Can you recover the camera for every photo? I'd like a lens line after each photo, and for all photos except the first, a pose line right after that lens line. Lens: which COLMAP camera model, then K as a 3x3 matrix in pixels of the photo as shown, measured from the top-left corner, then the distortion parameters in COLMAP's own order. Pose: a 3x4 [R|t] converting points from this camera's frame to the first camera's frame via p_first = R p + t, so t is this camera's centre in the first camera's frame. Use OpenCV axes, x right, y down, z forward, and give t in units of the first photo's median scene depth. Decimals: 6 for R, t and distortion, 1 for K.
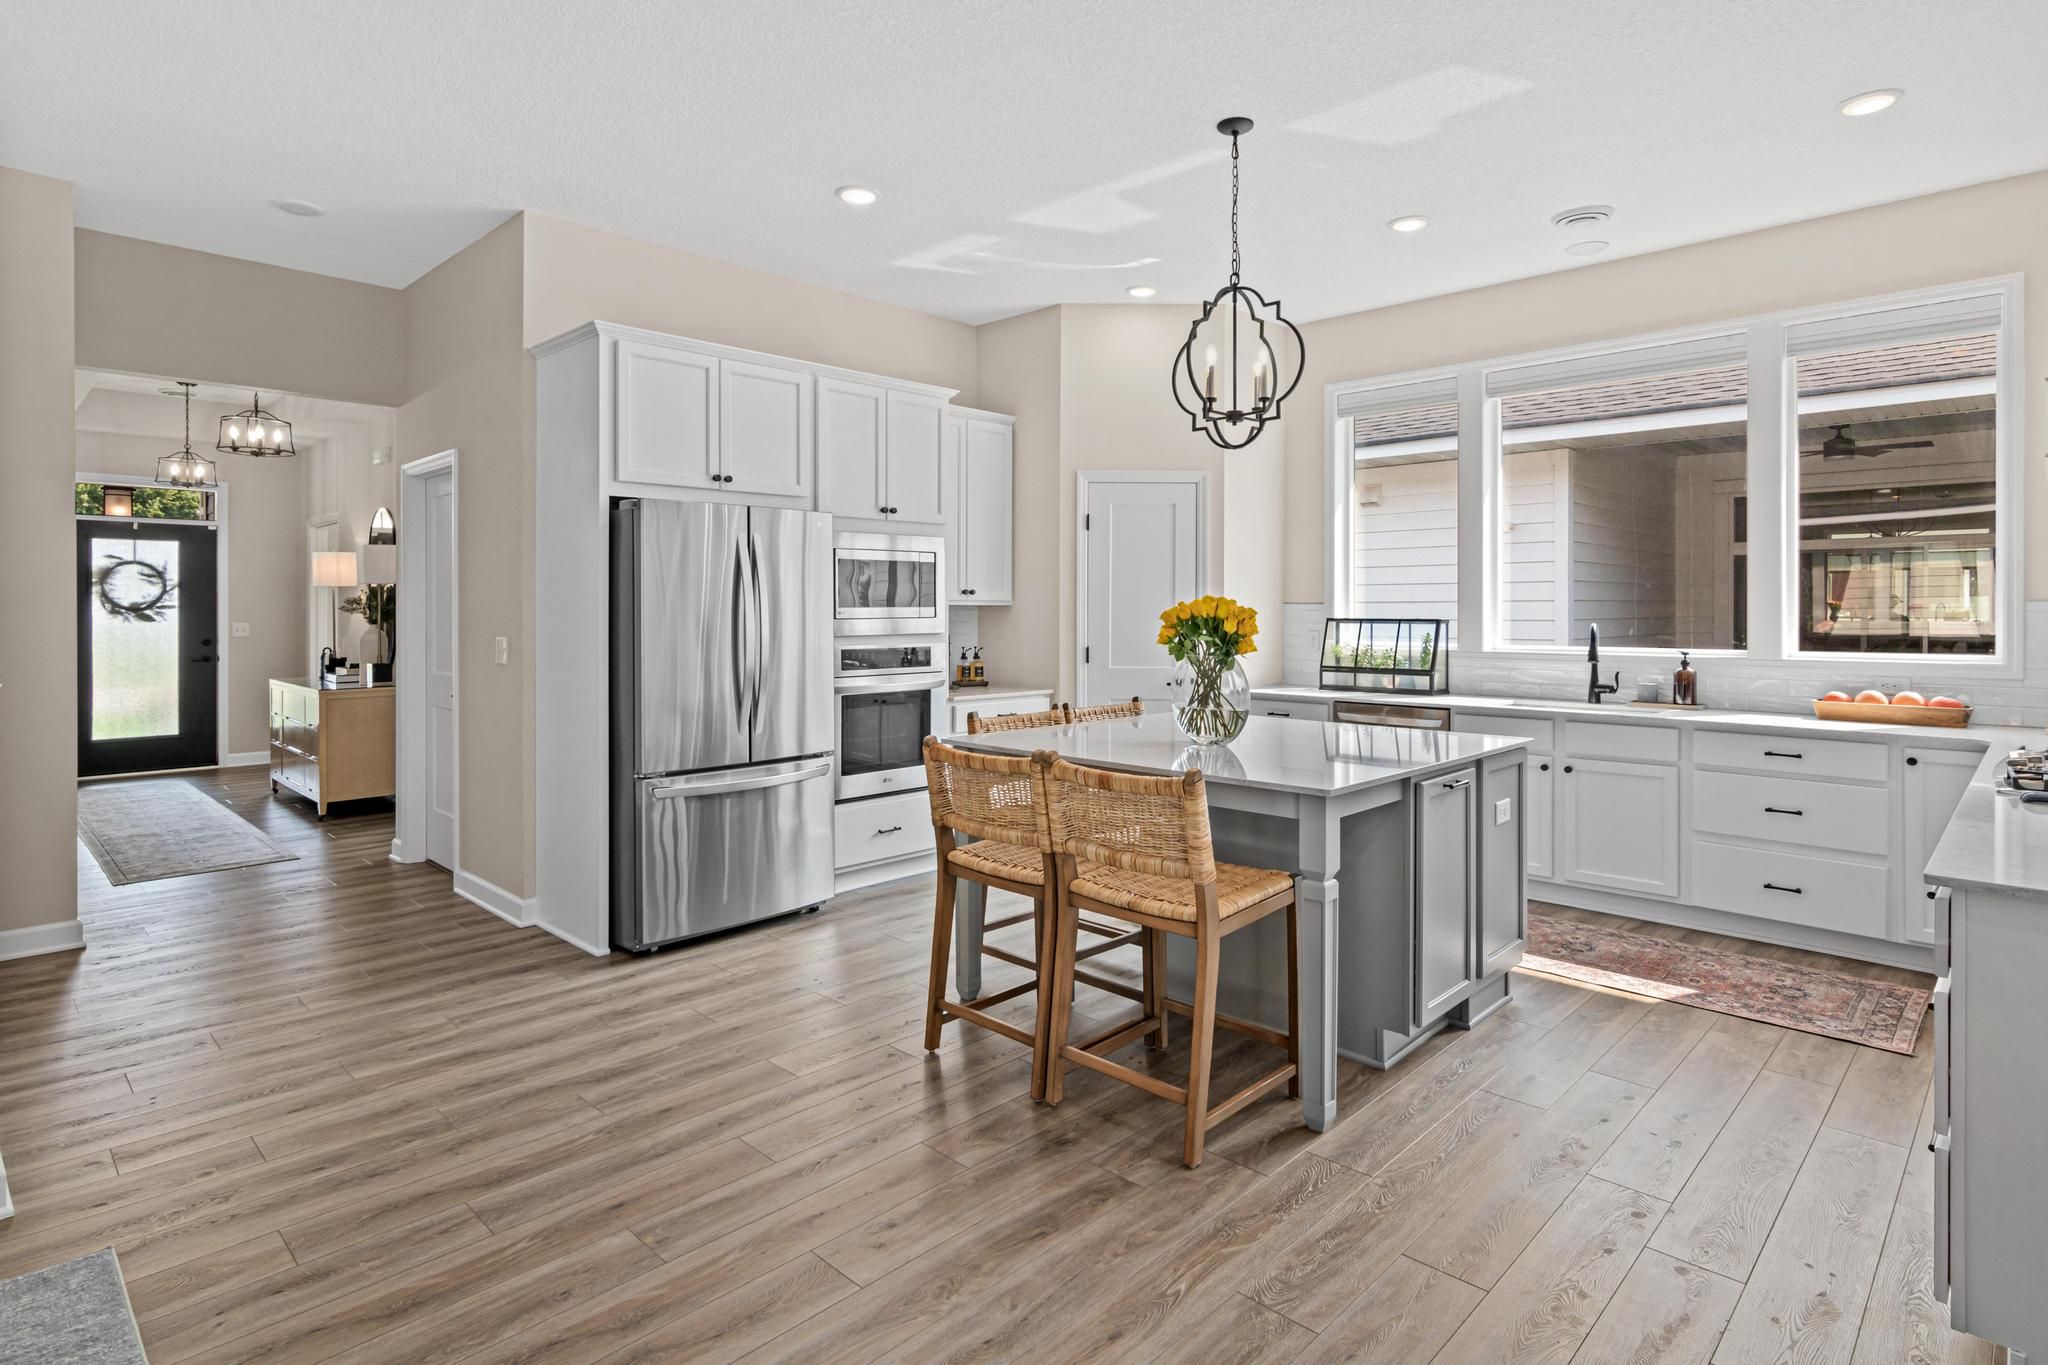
lens RADIAL K [[1063.3, 0, 1017.9], [0, 1063.3, 589.5], [0, 0, 1]] dist [-0.005258, 0.003345]
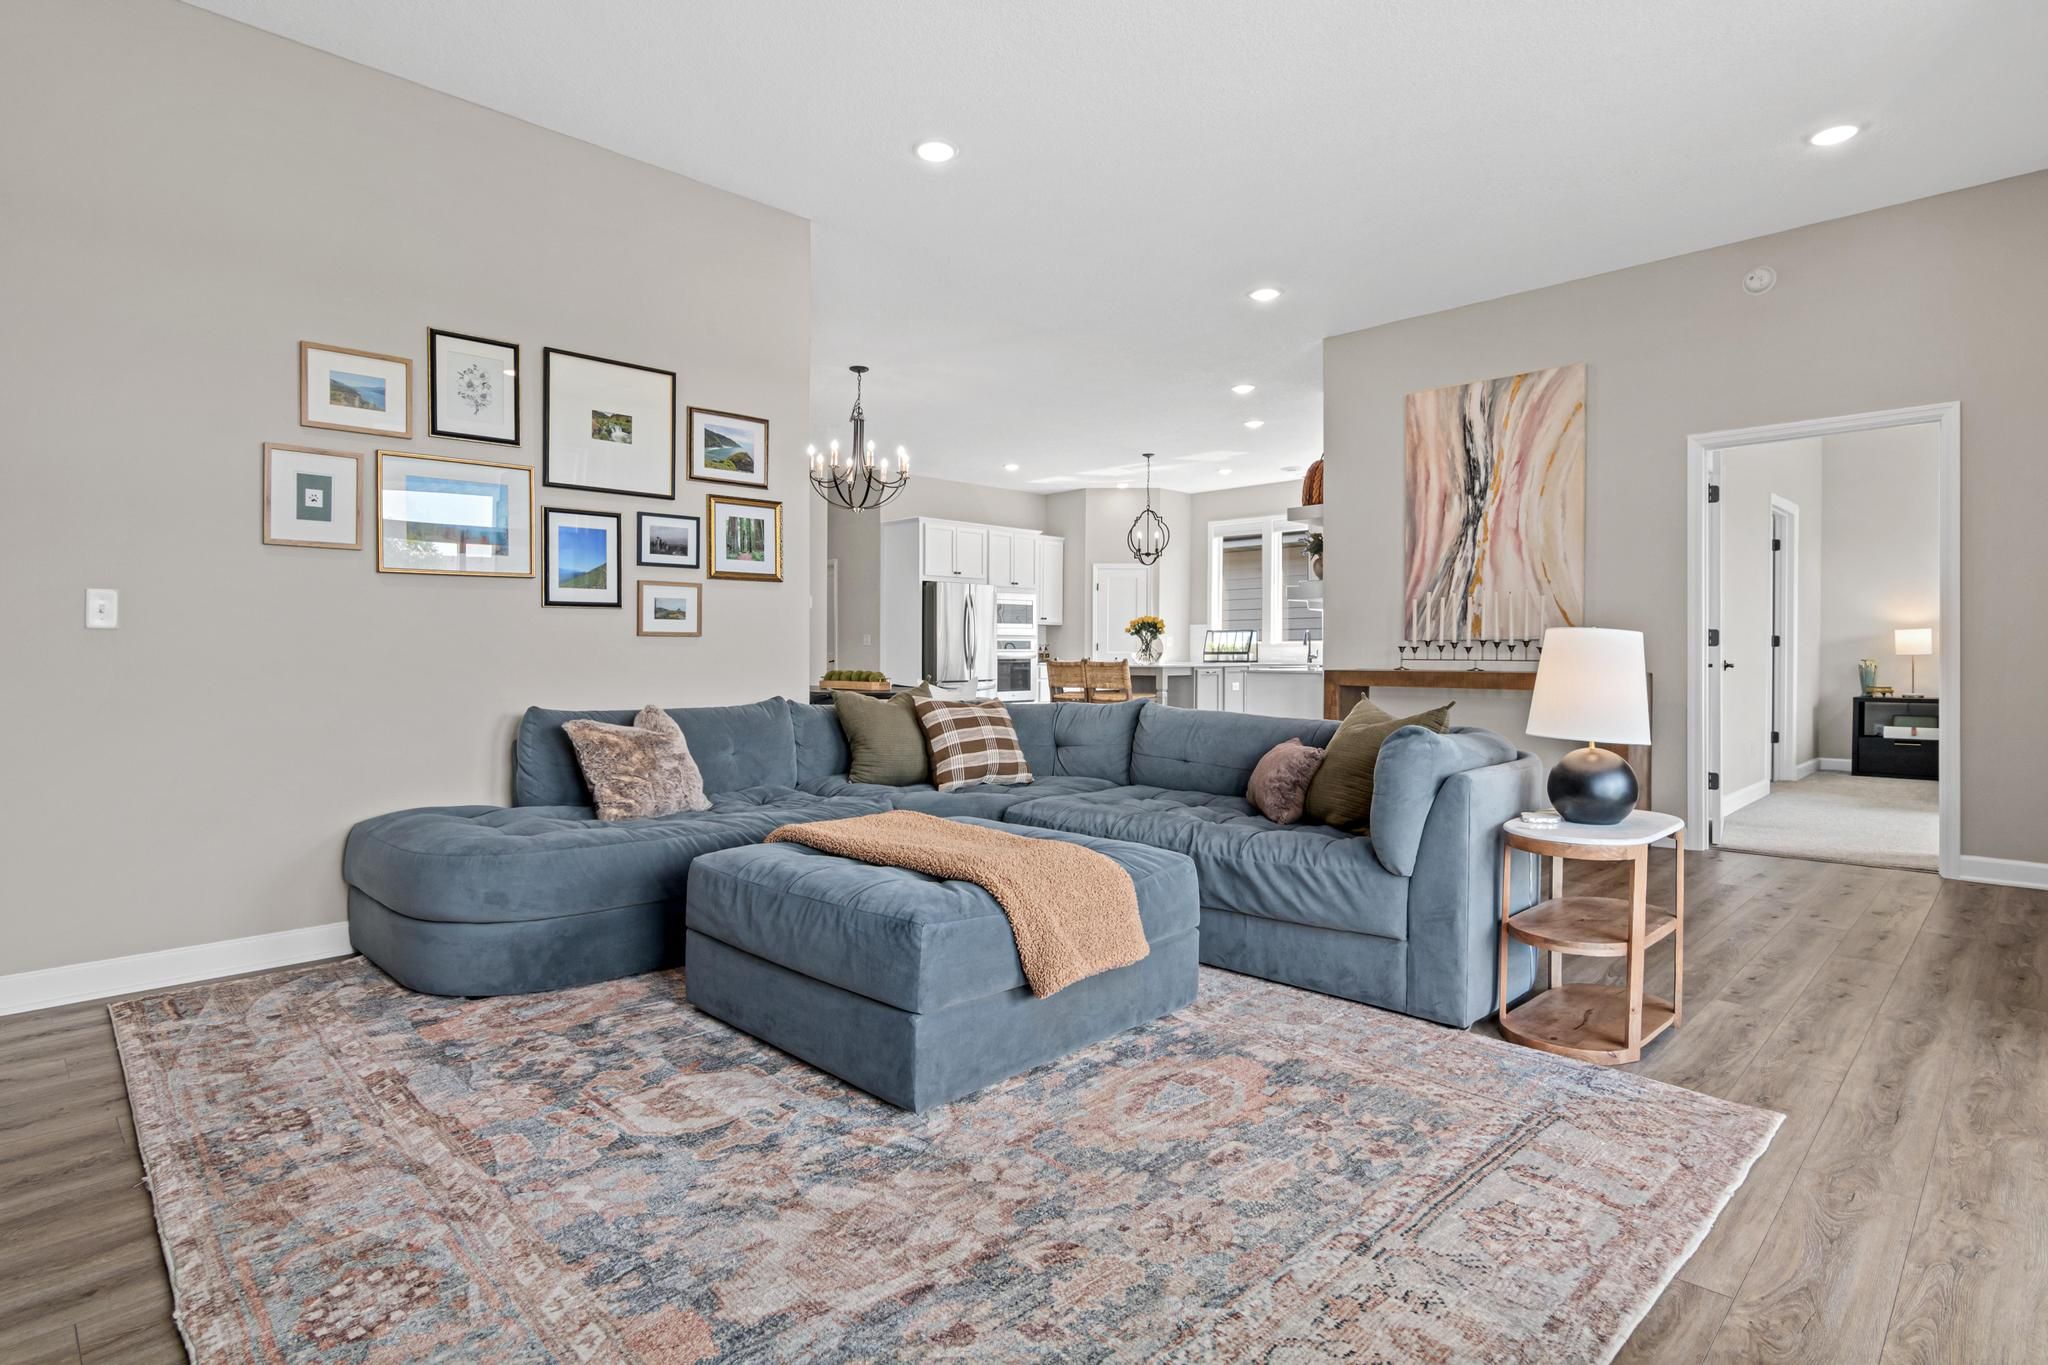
lens RADIAL K [[1063.3, 0, 1027.2], [0, 1063.3, 661.2], [0, 0, 1]] dist [-0.005258, 0.003345]
pose [[0.999998, -0.001510, -0.001648, -0.110472], [0.001555, 0.999626, 0.027292, 0.043806], [0.001607, -0.027294, 0.999626, -1.727178]]
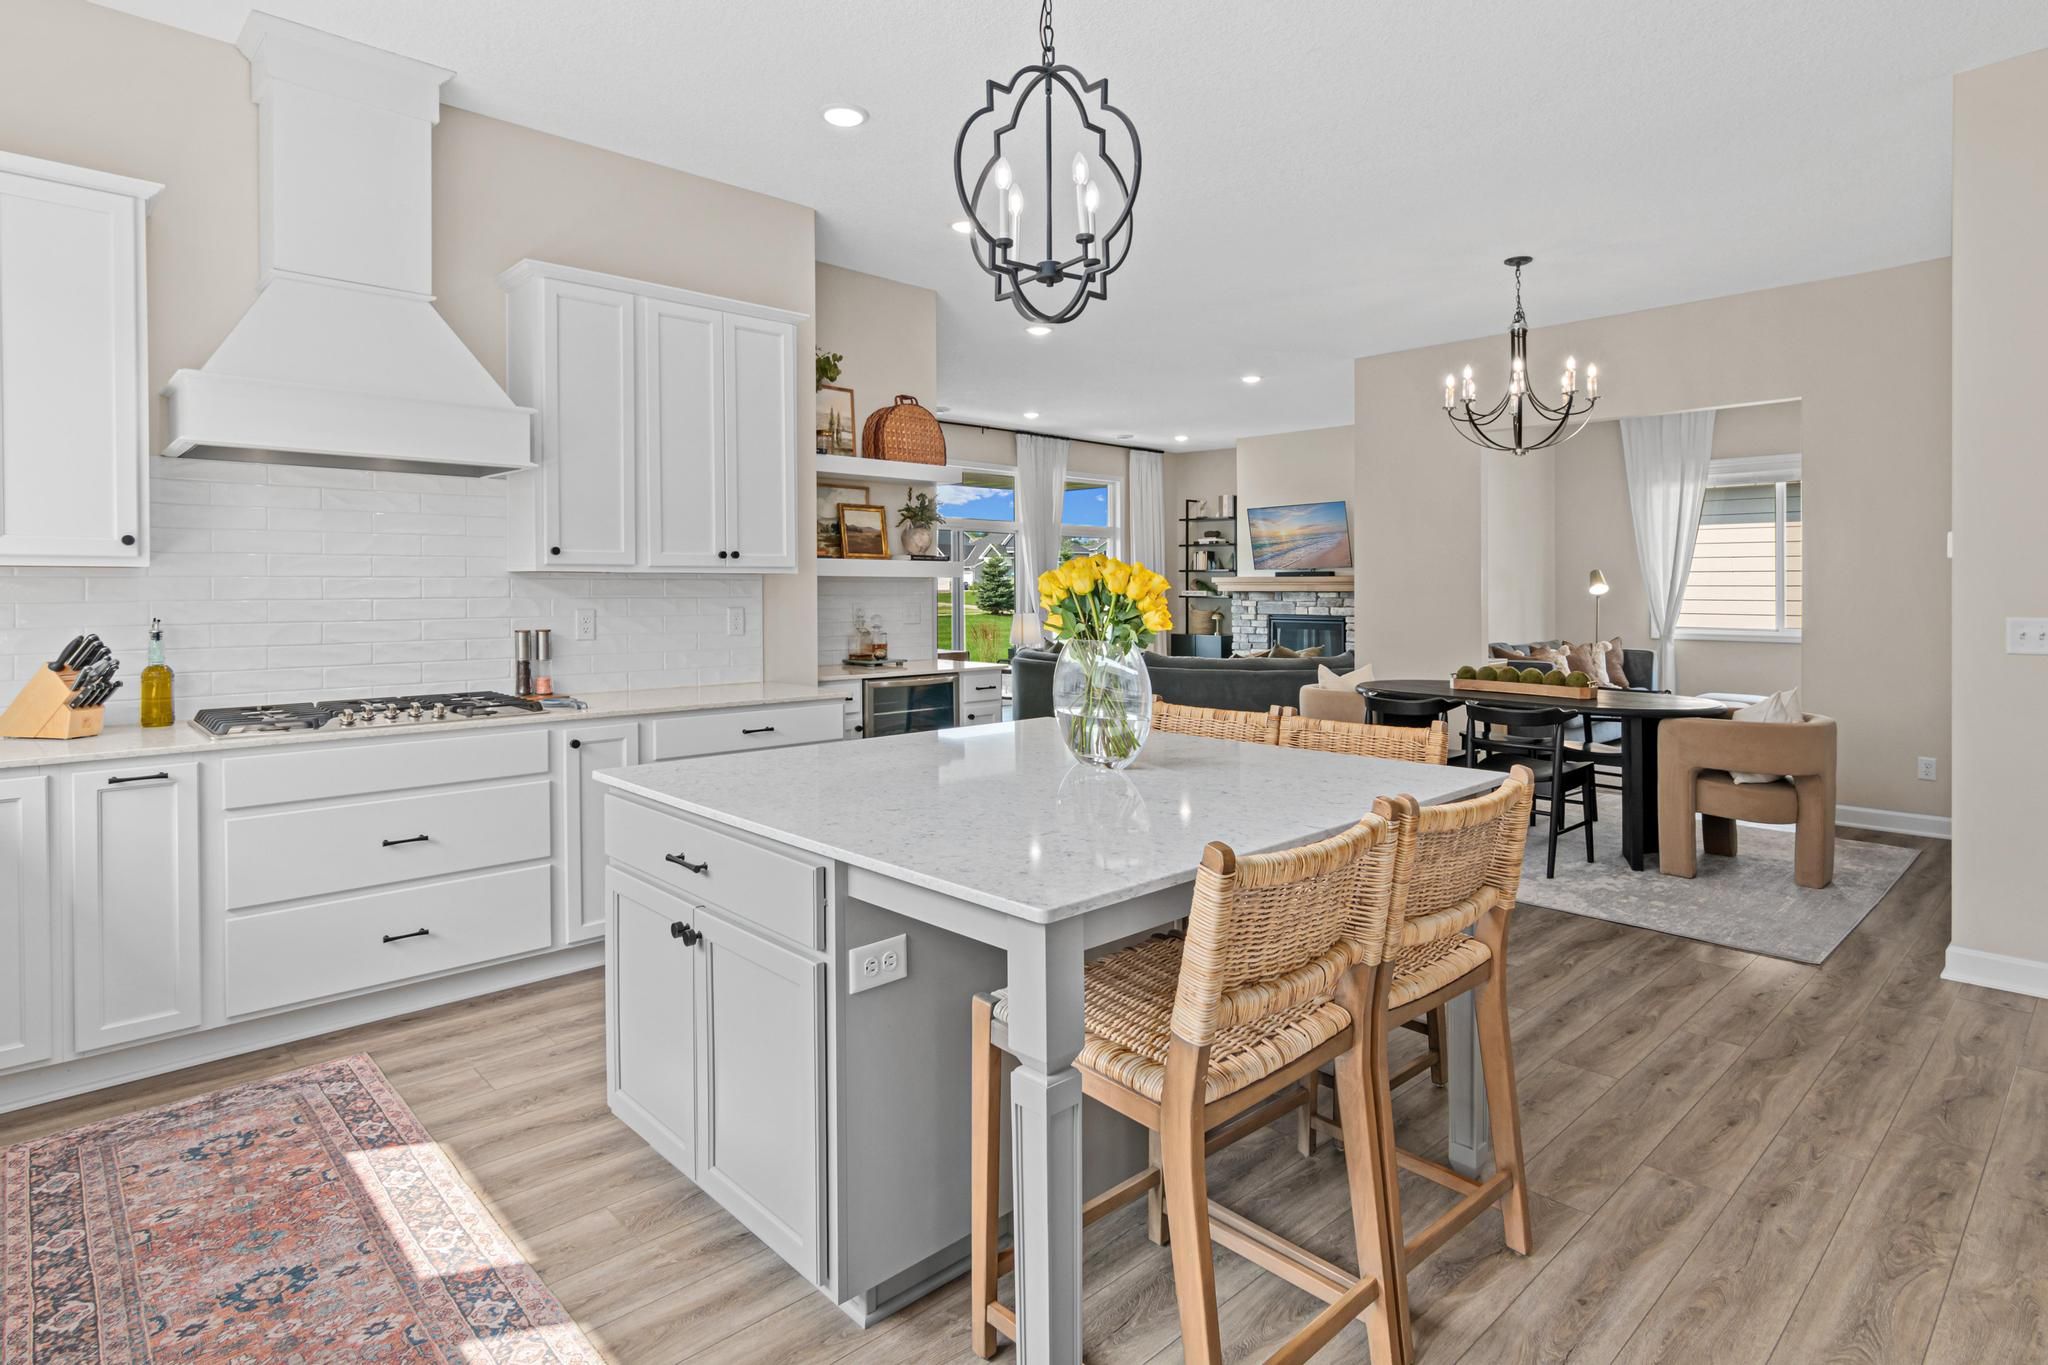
lens RADIAL K [[1063.3, 0, 1031.5], [0, 1063.3, 587.6], [0, 0, 1]] dist [-0.005258, 0.003345]
pose [[-0.999391, -0.003466, 0.034735, 0.150974], [-0.004061, 0.999846, -0.017071, 0.029416], [-0.034670, -0.017202, -0.999251, 1.264772]]
